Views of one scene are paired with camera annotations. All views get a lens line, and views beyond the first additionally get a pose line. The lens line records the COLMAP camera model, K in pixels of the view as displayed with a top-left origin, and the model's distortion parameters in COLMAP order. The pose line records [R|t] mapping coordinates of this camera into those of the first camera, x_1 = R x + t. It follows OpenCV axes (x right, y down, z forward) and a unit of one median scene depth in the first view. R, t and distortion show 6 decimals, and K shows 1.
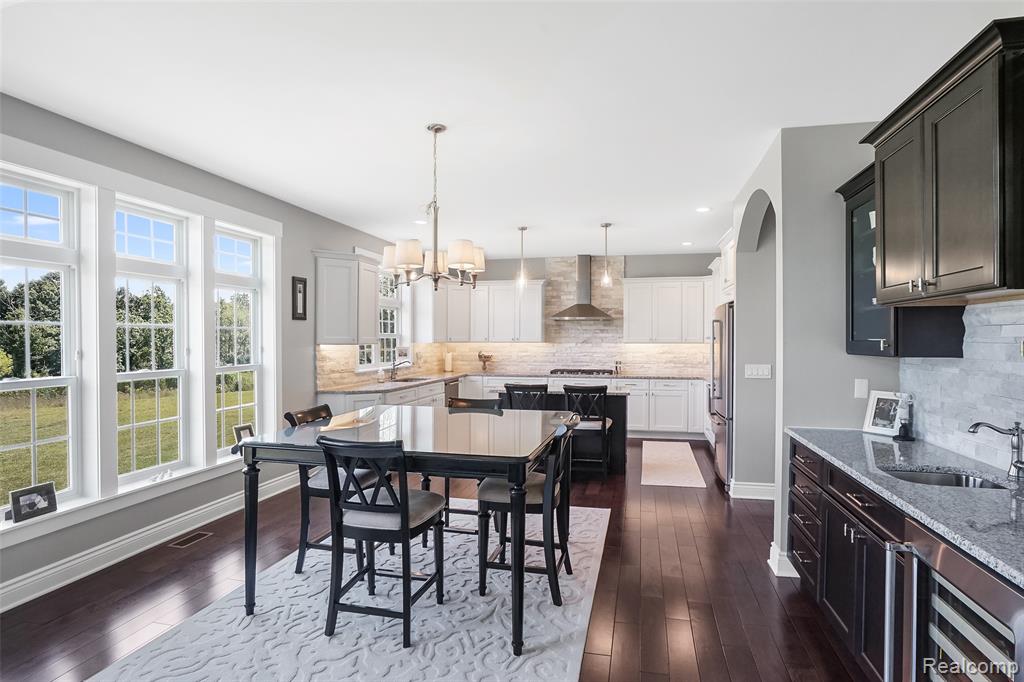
lens RADIAL K [[521.7, 0, 495.6], [0, 521.7, 346.5], [0, 0, 1]] dist [-0.044486, 0.021355]
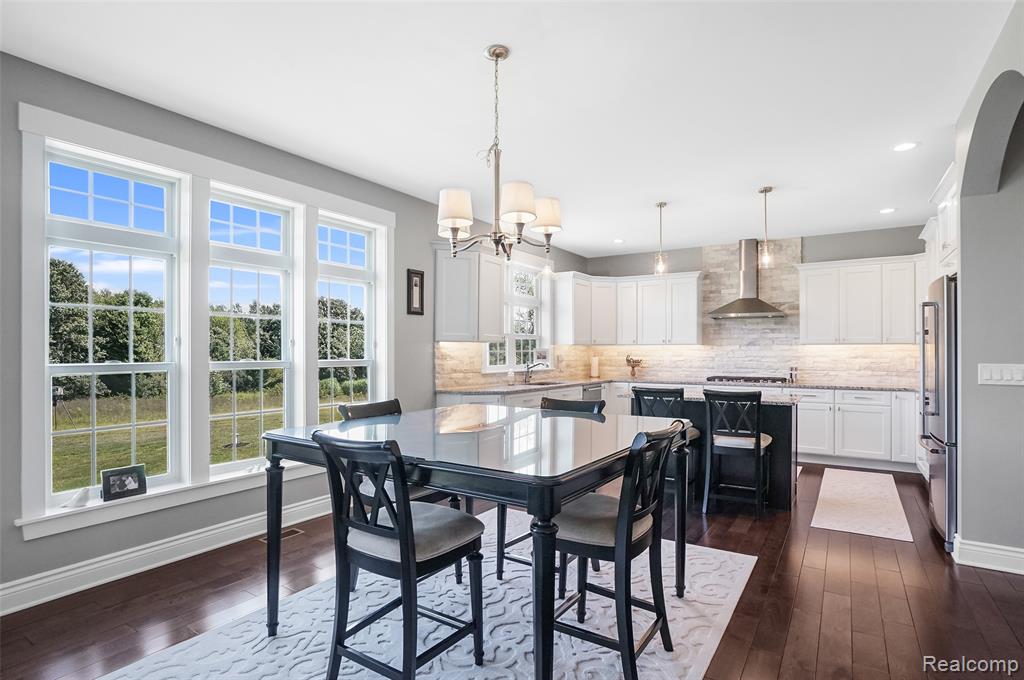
lens RADIAL K [[509.3, 0, 521.2], [0, 509.3, 347.8], [0, 0, 1]] dist [-0.042651, 0.021652]
pose [[0.953972, 0.004602, -0.299861, 0.096287], [-0.011841, 0.999681, -0.022328, 0.030432], [0.299663, 0.024851, 0.953721, 0.177389]]
